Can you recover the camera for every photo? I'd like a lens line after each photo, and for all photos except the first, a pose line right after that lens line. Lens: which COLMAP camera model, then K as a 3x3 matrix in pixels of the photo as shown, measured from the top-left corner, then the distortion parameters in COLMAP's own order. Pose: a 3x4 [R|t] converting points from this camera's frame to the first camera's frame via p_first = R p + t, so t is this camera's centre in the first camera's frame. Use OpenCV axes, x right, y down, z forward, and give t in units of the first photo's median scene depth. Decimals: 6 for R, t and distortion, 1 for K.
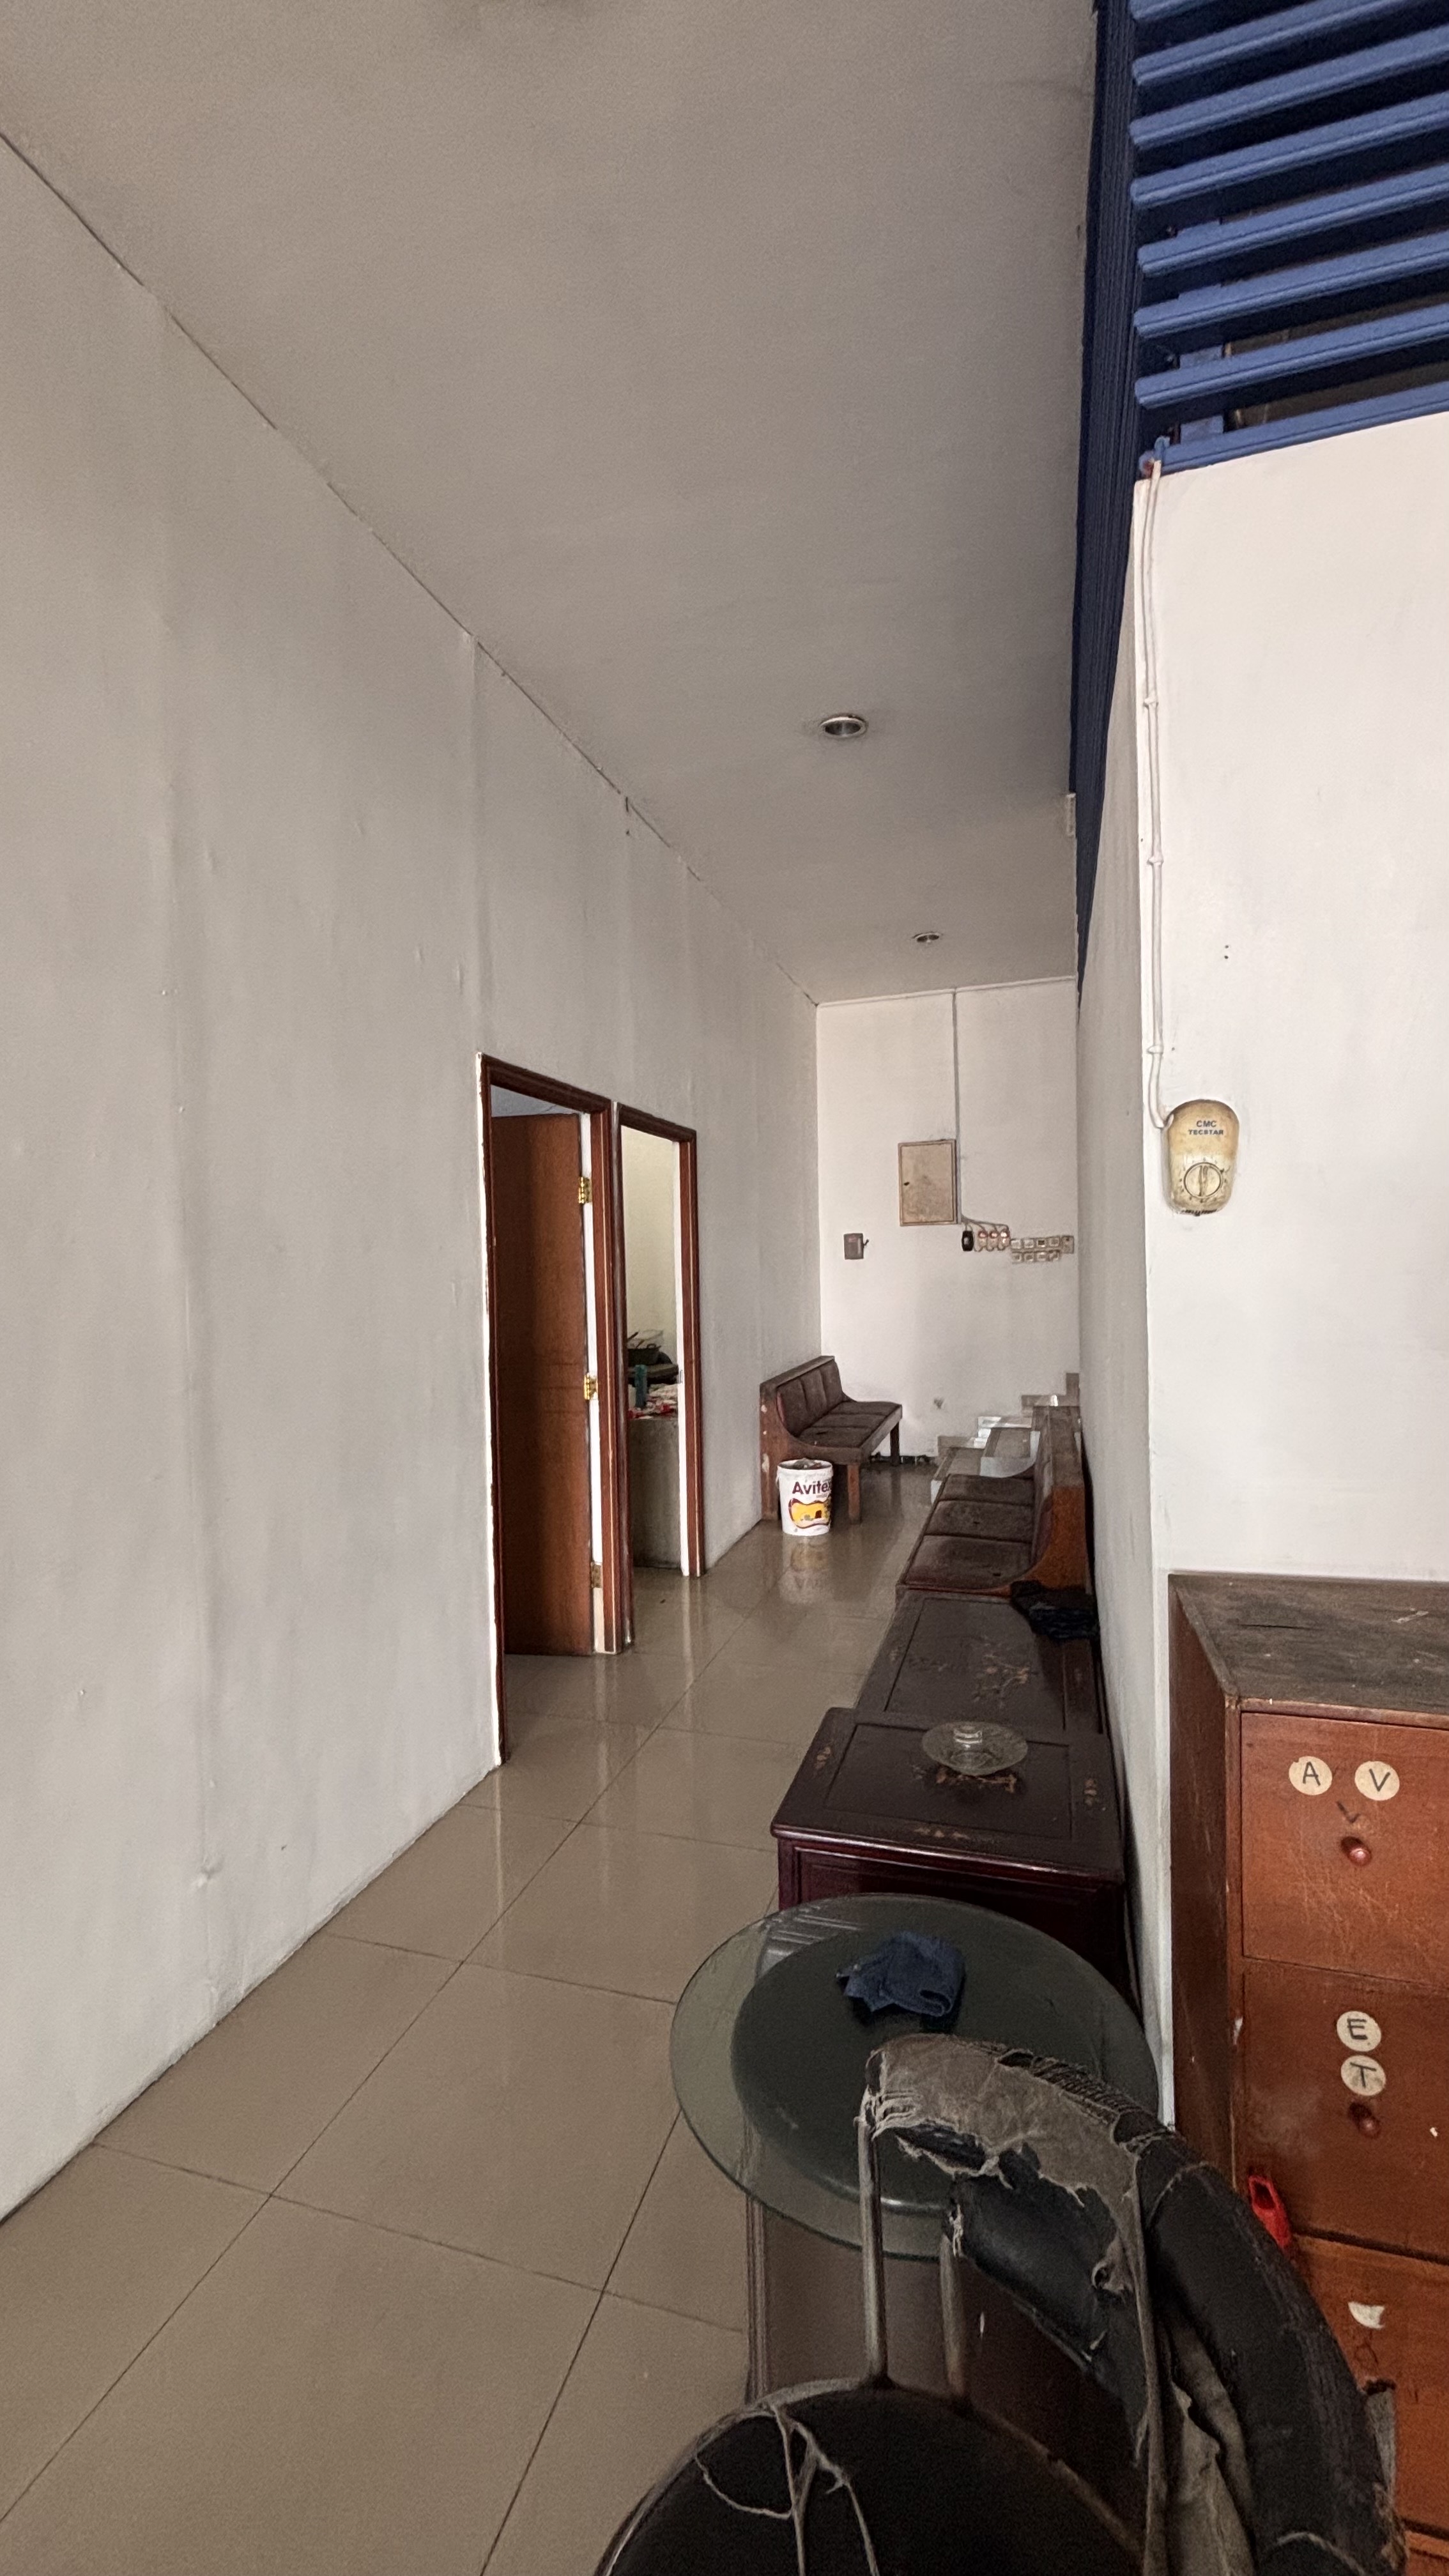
lens RADIAL K [[1059.6, 0, 734.6], [0, 1059.6, 1286.8], [0, 0, 1]] dist [0.017813, -0.000291]
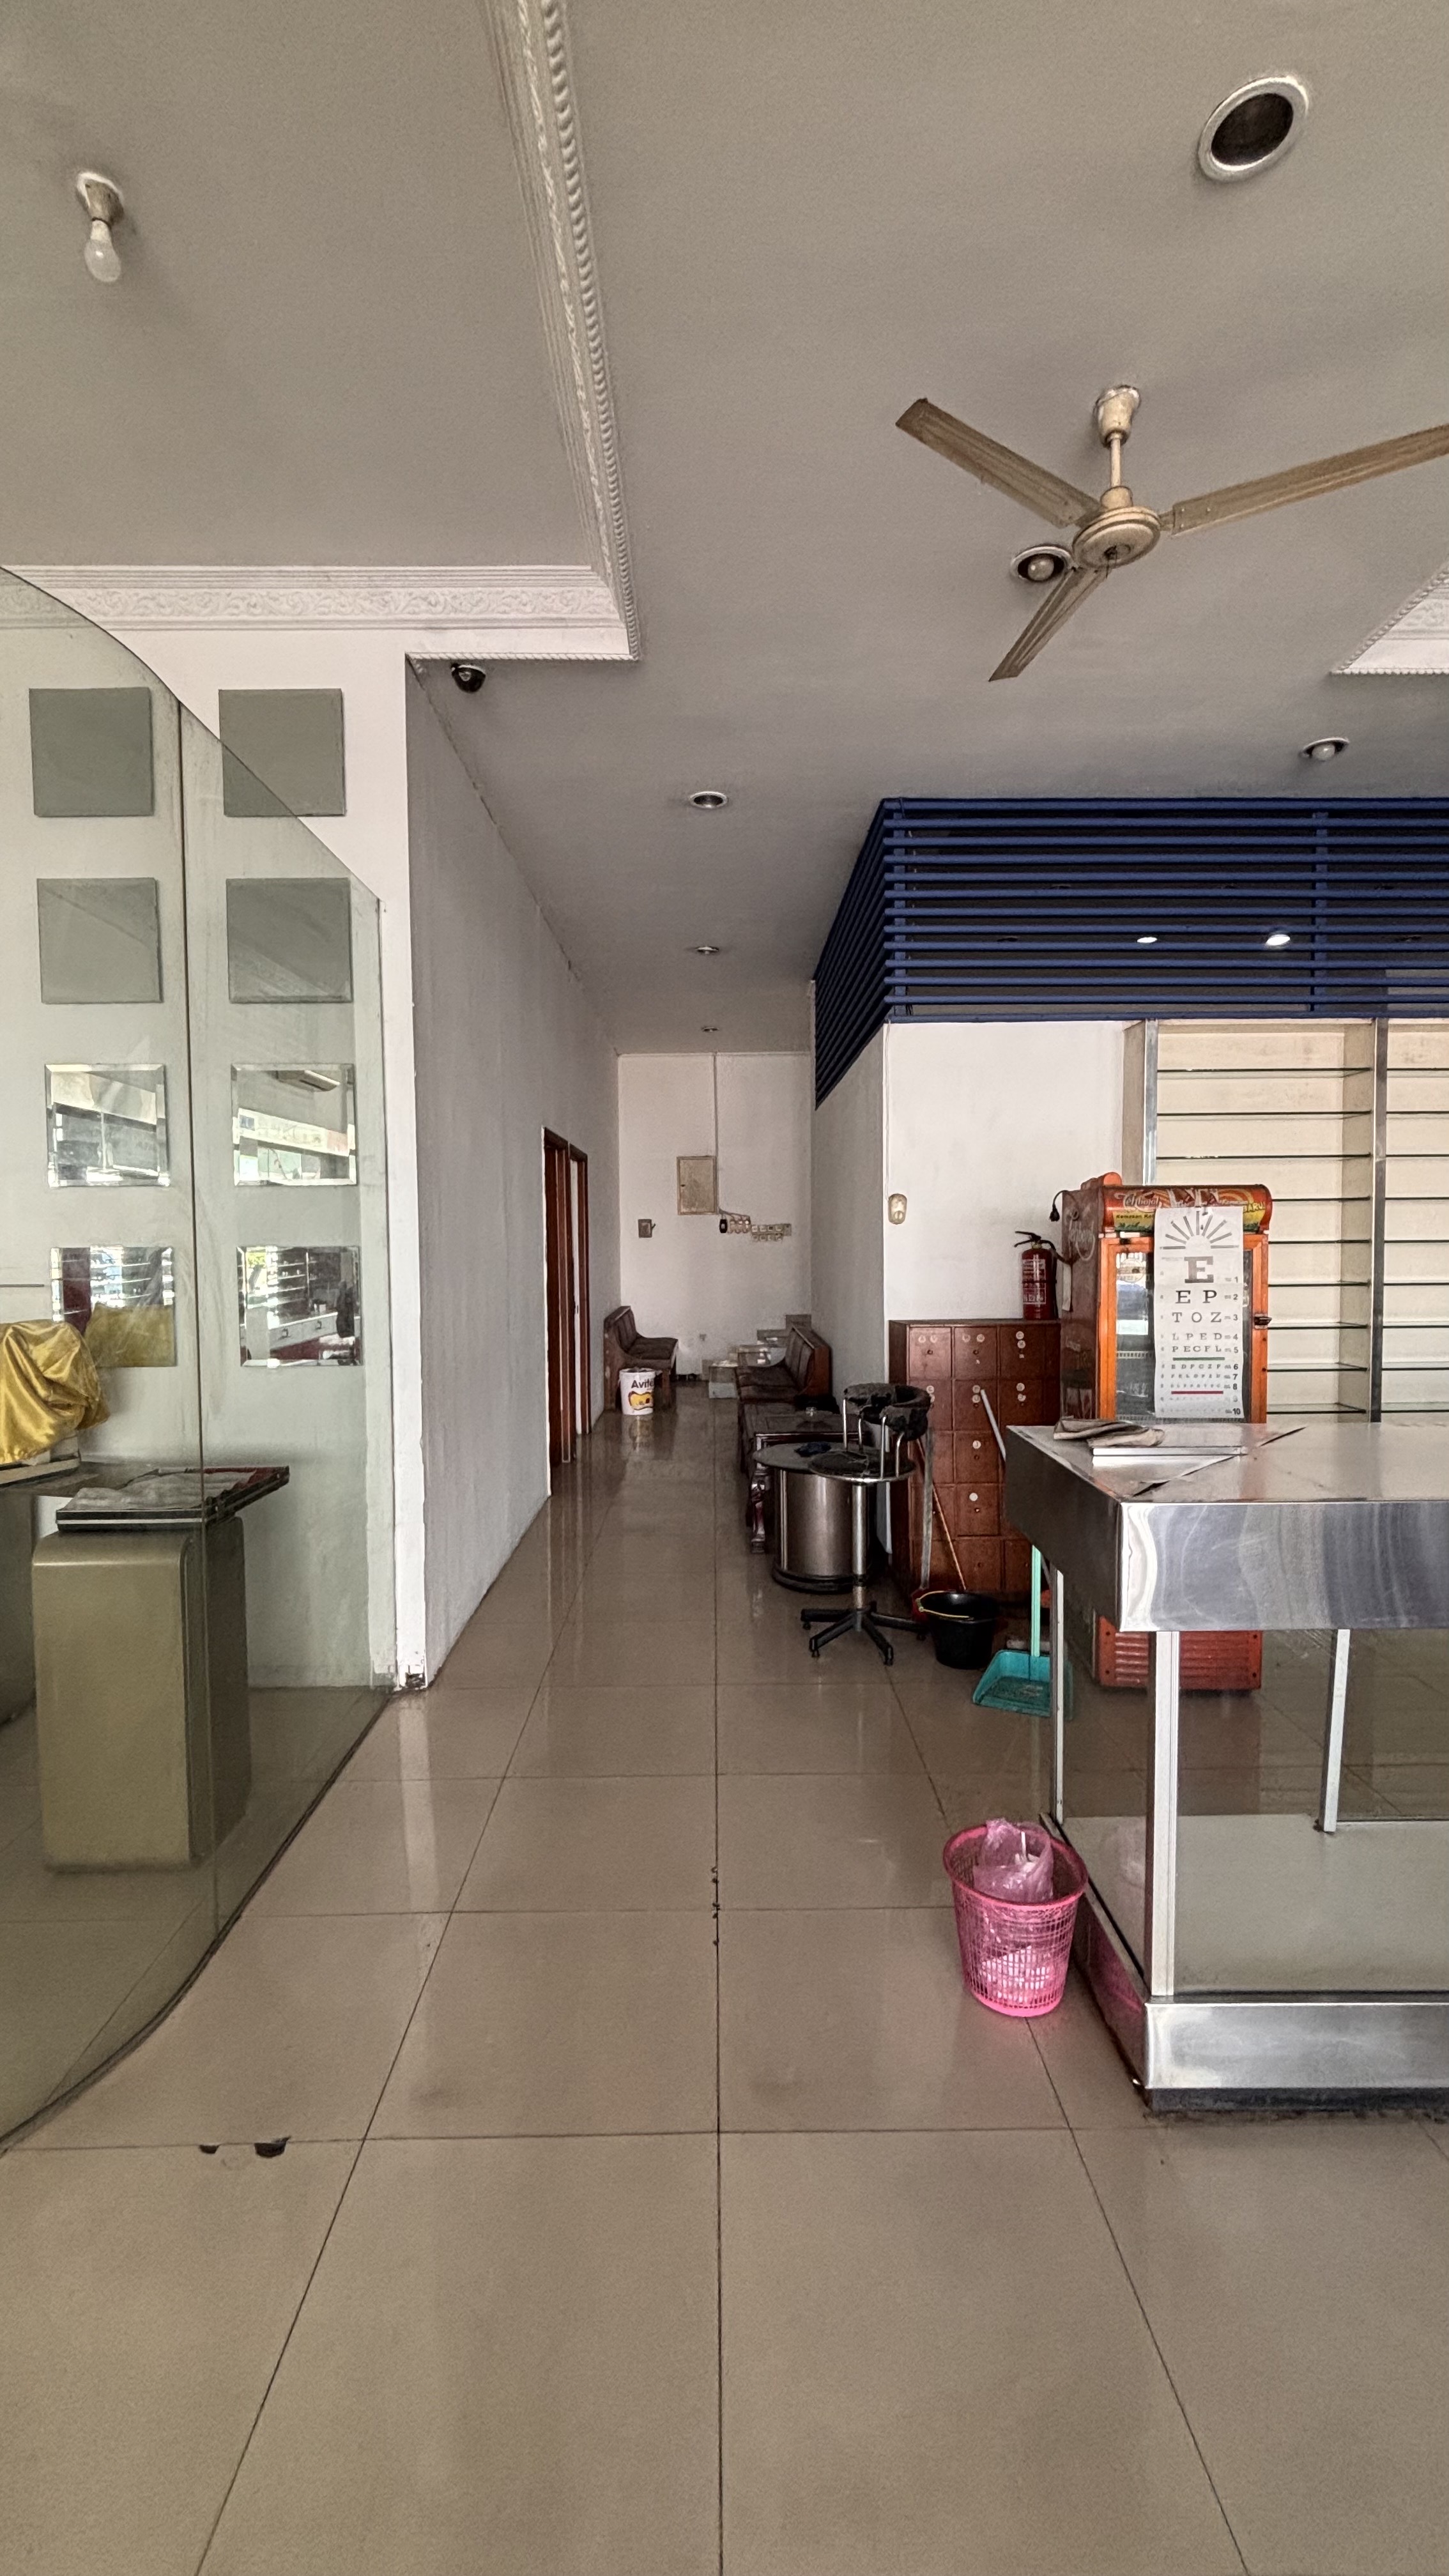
lens RADIAL K [[1059.6, 0, 734.6], [0, 1059.6, 1286.8], [0, 0, 1]] dist [0.017813, -0.000291]
pose [[0.953245, -0.000766, 0.302199, -0.252810], [-0.004652, 0.999841, 0.017209, 0.018649], [-0.302164, -0.017810, 0.953089, -0.488711]]
